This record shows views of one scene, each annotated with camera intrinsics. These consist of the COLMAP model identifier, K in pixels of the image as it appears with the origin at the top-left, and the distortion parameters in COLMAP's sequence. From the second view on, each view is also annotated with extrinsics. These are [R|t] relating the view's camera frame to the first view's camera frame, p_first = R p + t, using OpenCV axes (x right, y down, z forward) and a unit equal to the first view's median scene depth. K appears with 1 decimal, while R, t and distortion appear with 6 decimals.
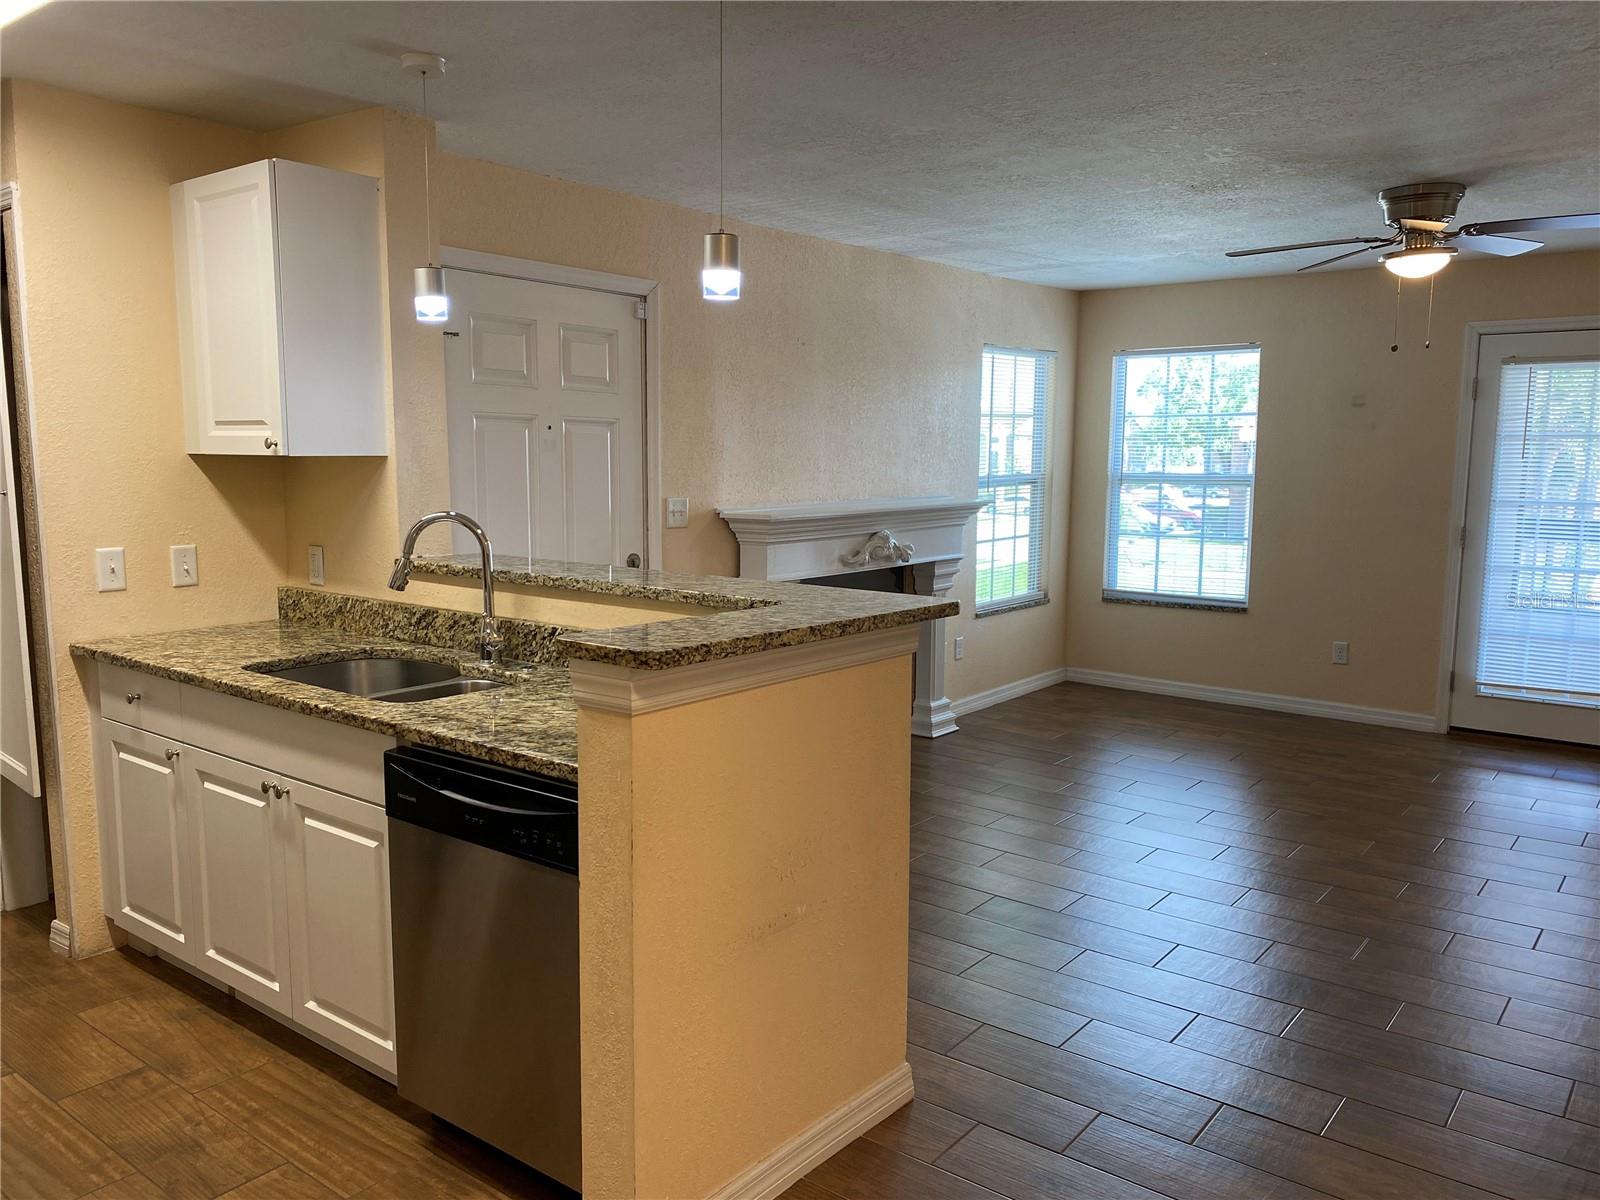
lens RADIAL K [[1228.0, 0, 797.9], [0, 1228.0, 609.1], [0, 0, 1]] dist [0.056666, -0.053243]
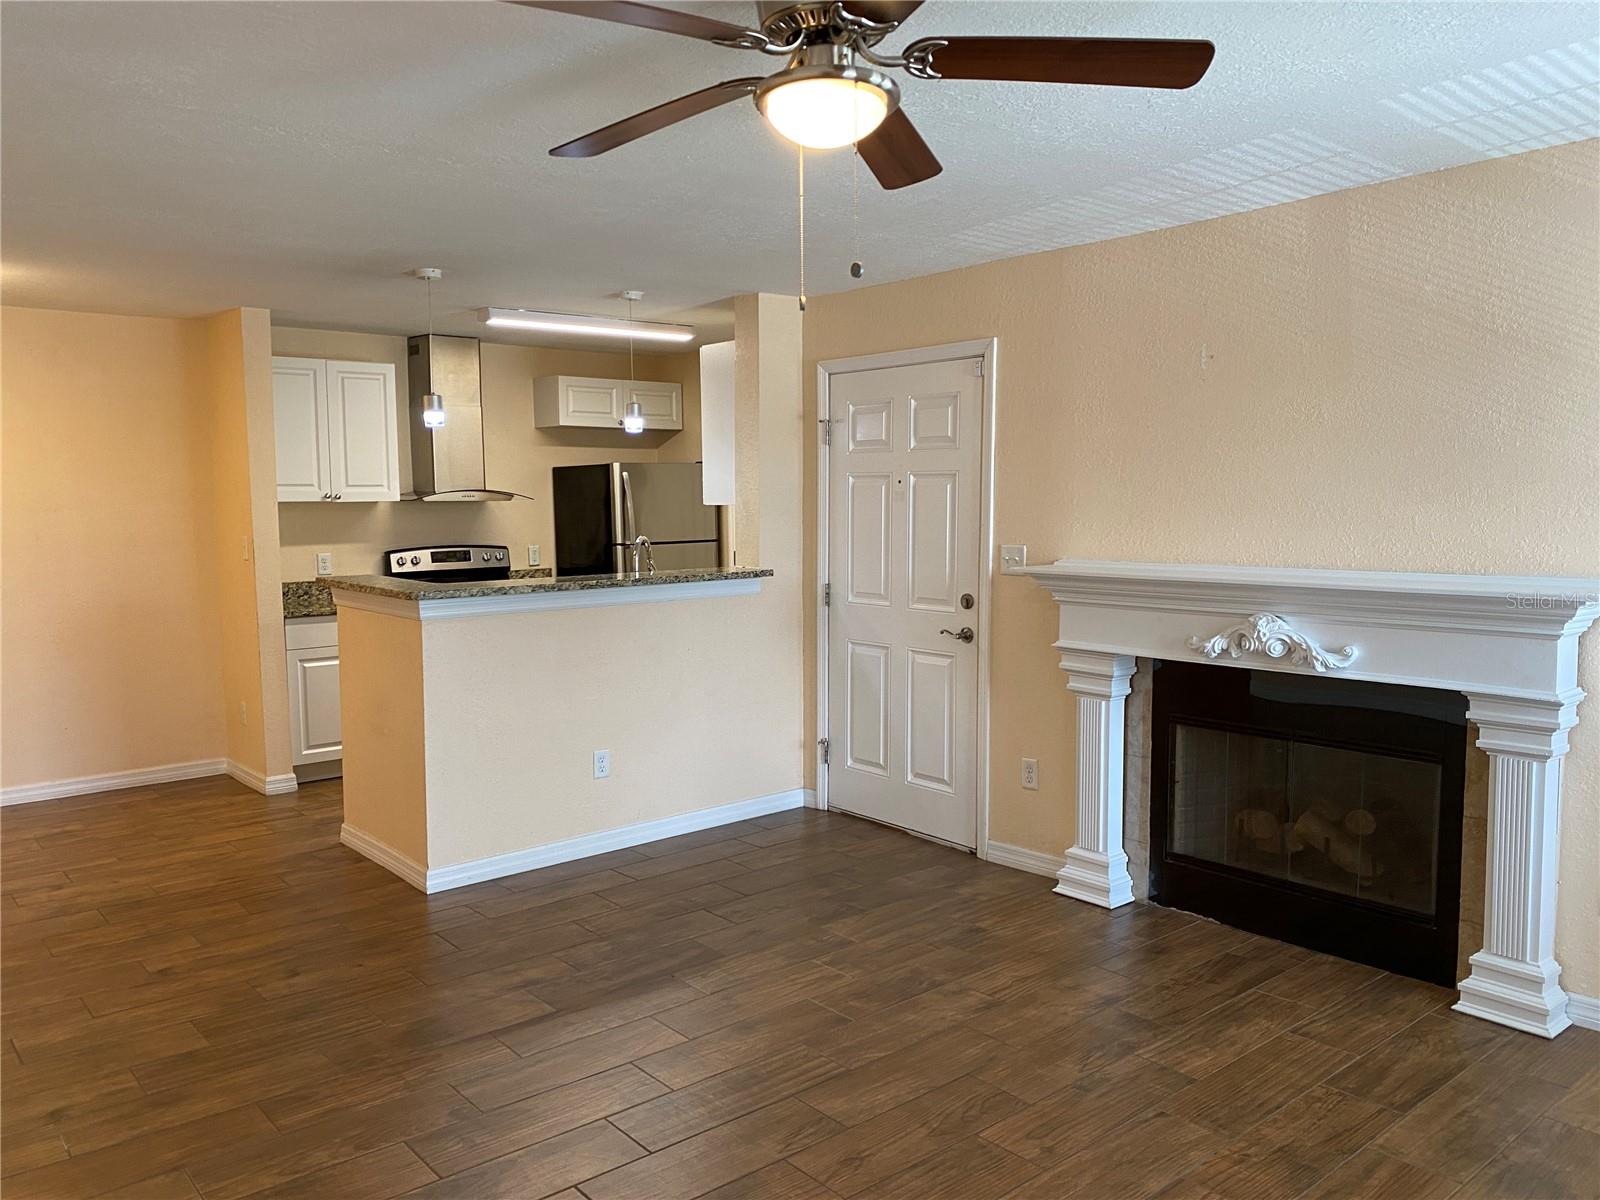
lens RADIAL K [[1228.0, 0, 795.8], [0, 1228.0, 591.8], [0, 0, 1]] dist [0.056666, -0.053243]
pose [[-0.199707, 0.070736, -0.977299, 1.054827], [-0.122580, 0.987752, 0.096542, -0.146960], [0.972158, 0.139078, -0.188590, 1.168164]]
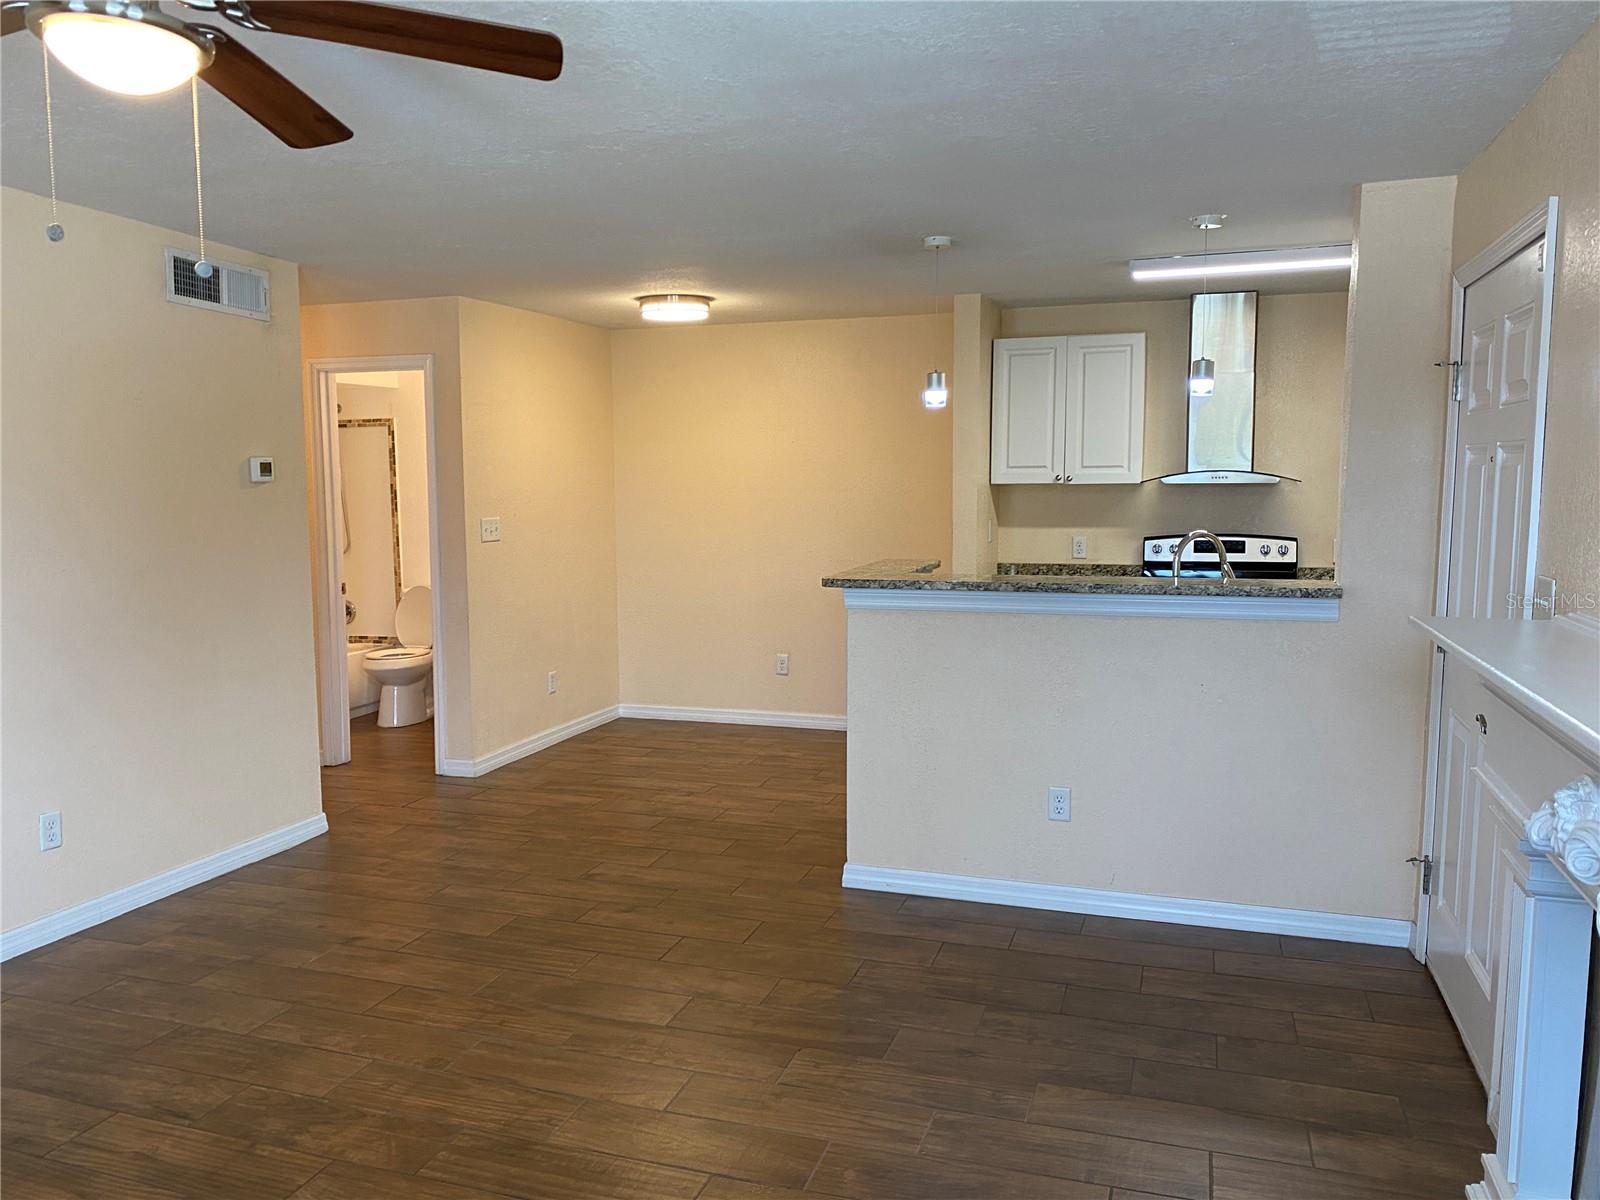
lens RADIAL K [[1228.0, 0, 793.5], [0, 1228.0, 600.1], [0, 0, 1]] dist [0.056666, -0.053243]
pose [[-0.940232, 0.027548, -0.339419, 0.459614], [-0.050817, 0.974212, 0.219837, -0.213340], [0.336722, 0.223946, -0.914585, 1.593965]]
